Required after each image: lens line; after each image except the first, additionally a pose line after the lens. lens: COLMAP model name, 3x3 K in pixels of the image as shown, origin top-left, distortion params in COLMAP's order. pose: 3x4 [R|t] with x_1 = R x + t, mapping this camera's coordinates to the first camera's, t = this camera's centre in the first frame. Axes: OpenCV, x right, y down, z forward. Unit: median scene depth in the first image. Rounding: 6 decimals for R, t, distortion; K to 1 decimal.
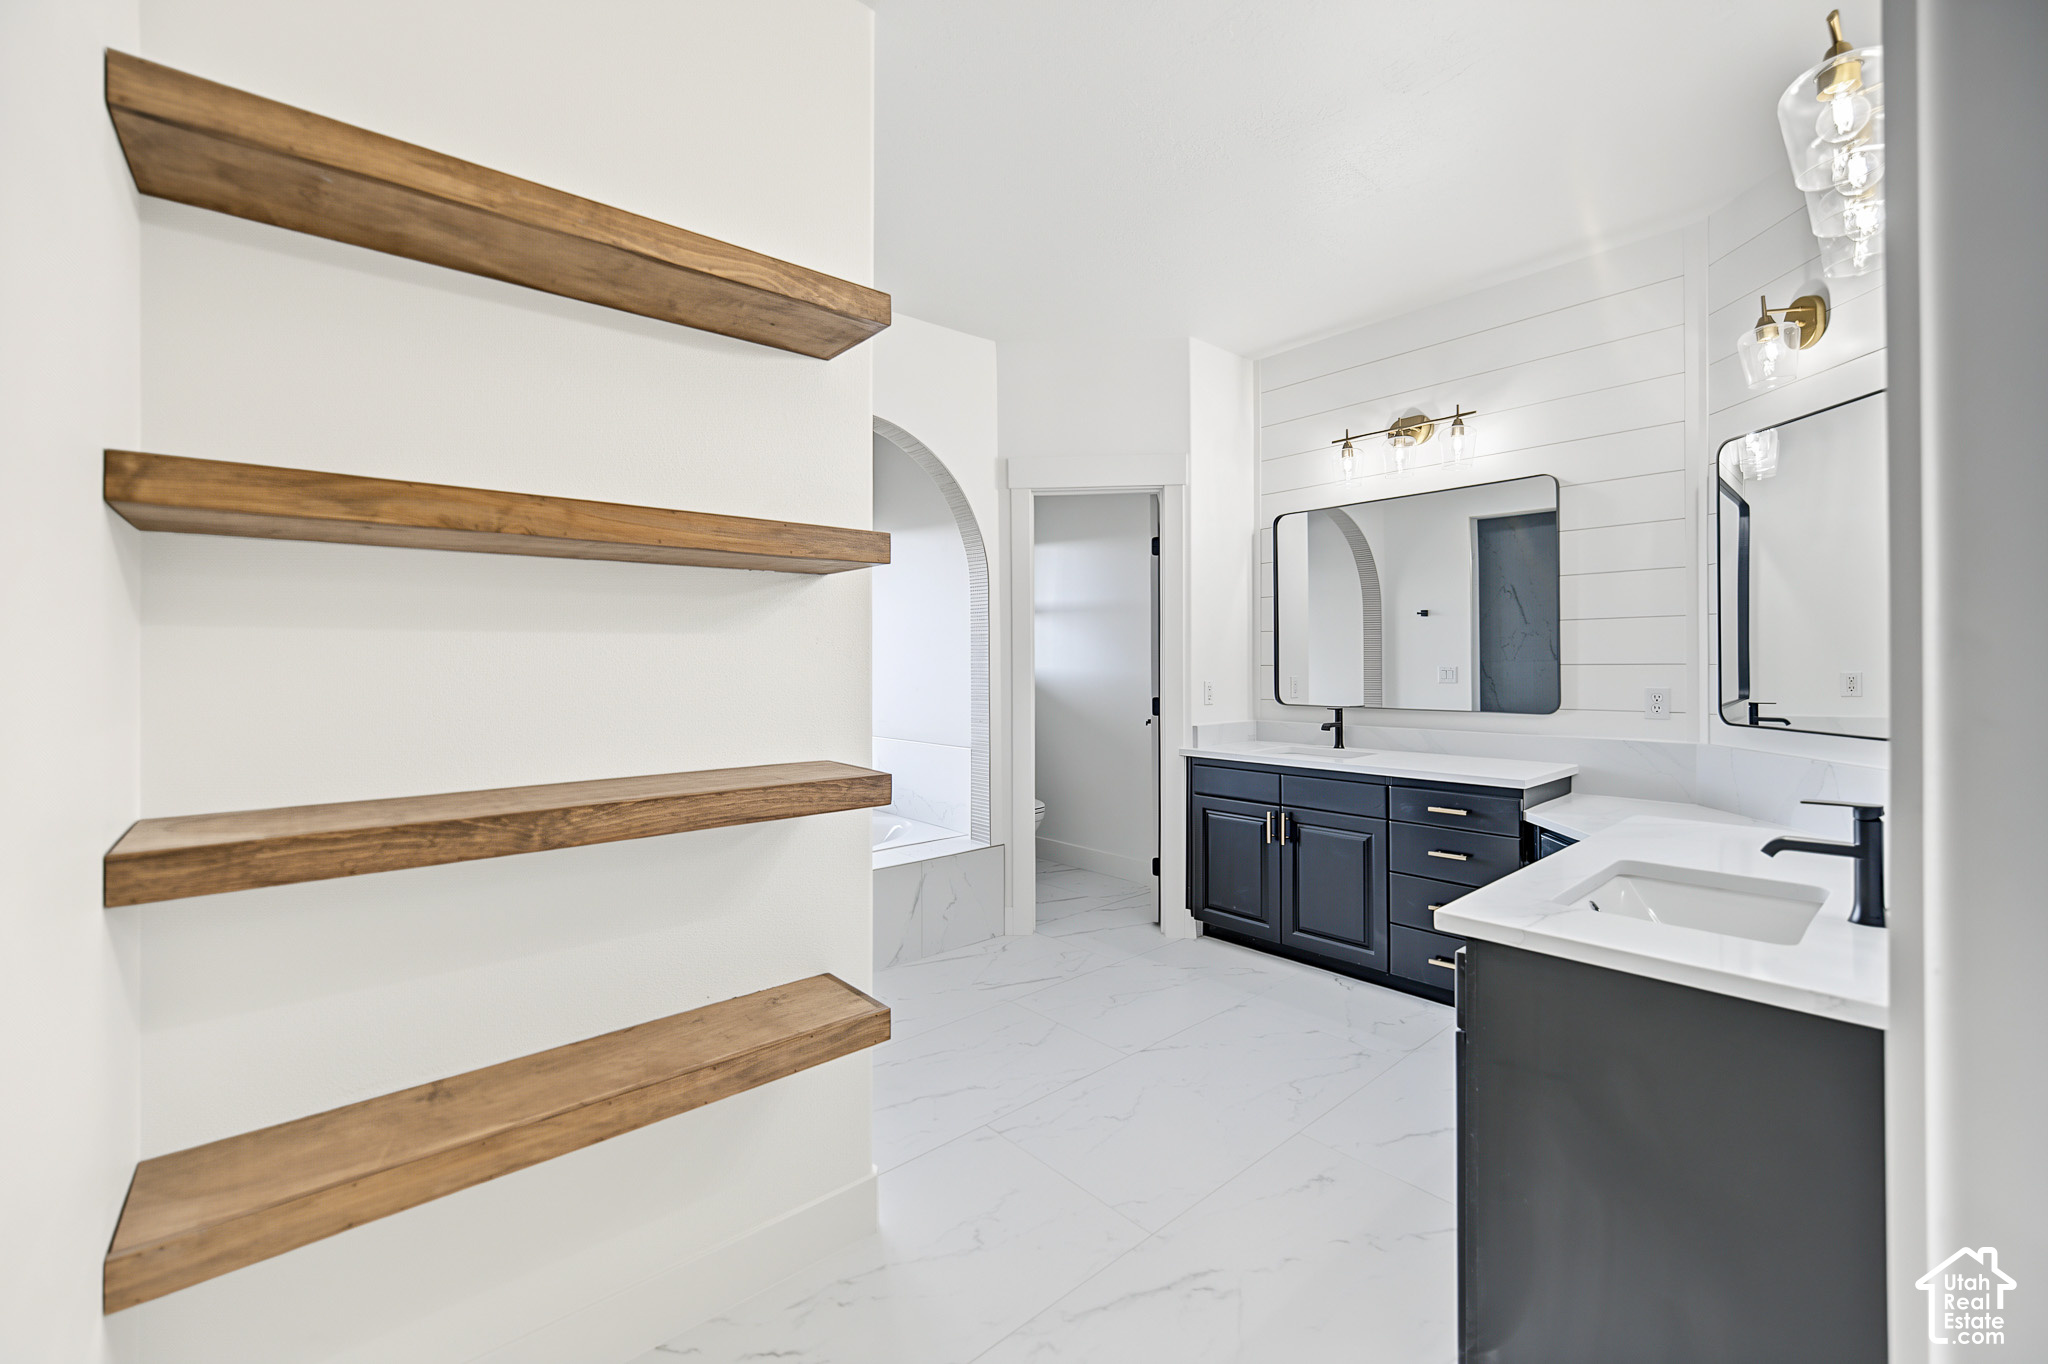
lens RADIAL K [[838.6, 0, 1024.0], [0, 838.6, 682.0], [0, 0, 1]] dist [-0.002724, -0.000070]
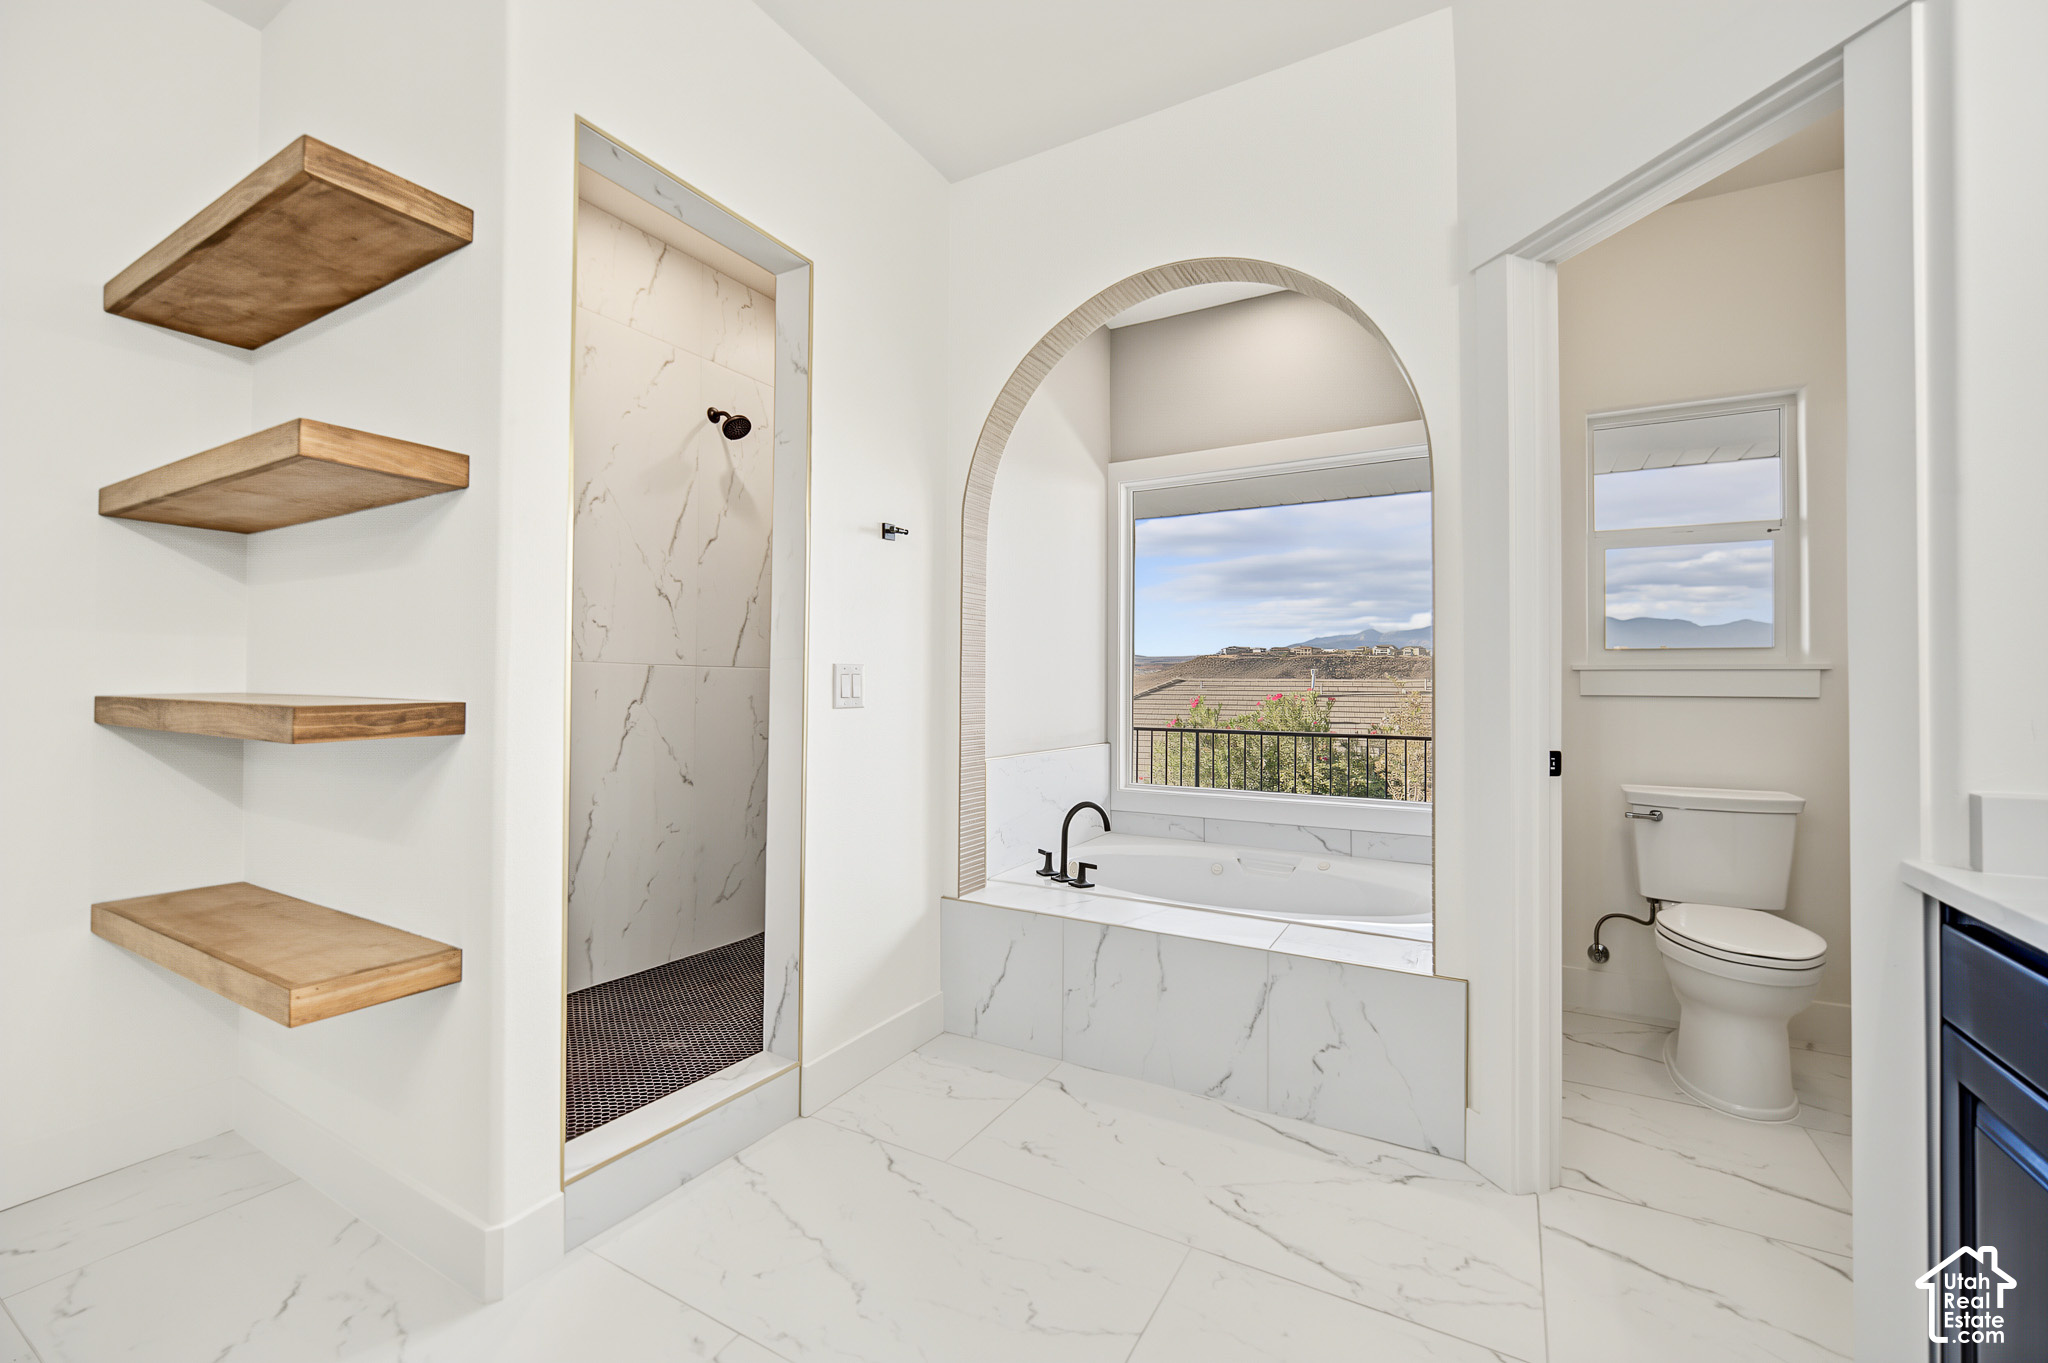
lens RADIAL K [[838.6, 0, 1024.0], [0, 838.6, 681.5], [0, 0, 1]] dist [-0.002724, -0.000070]
pose [[0.330085, 0.012859, -0.943864, 0.388178], [-0.036283, 0.999341, 0.000926, 0.025532], [0.943254, 0.033941, 0.330334, 0.626792]]
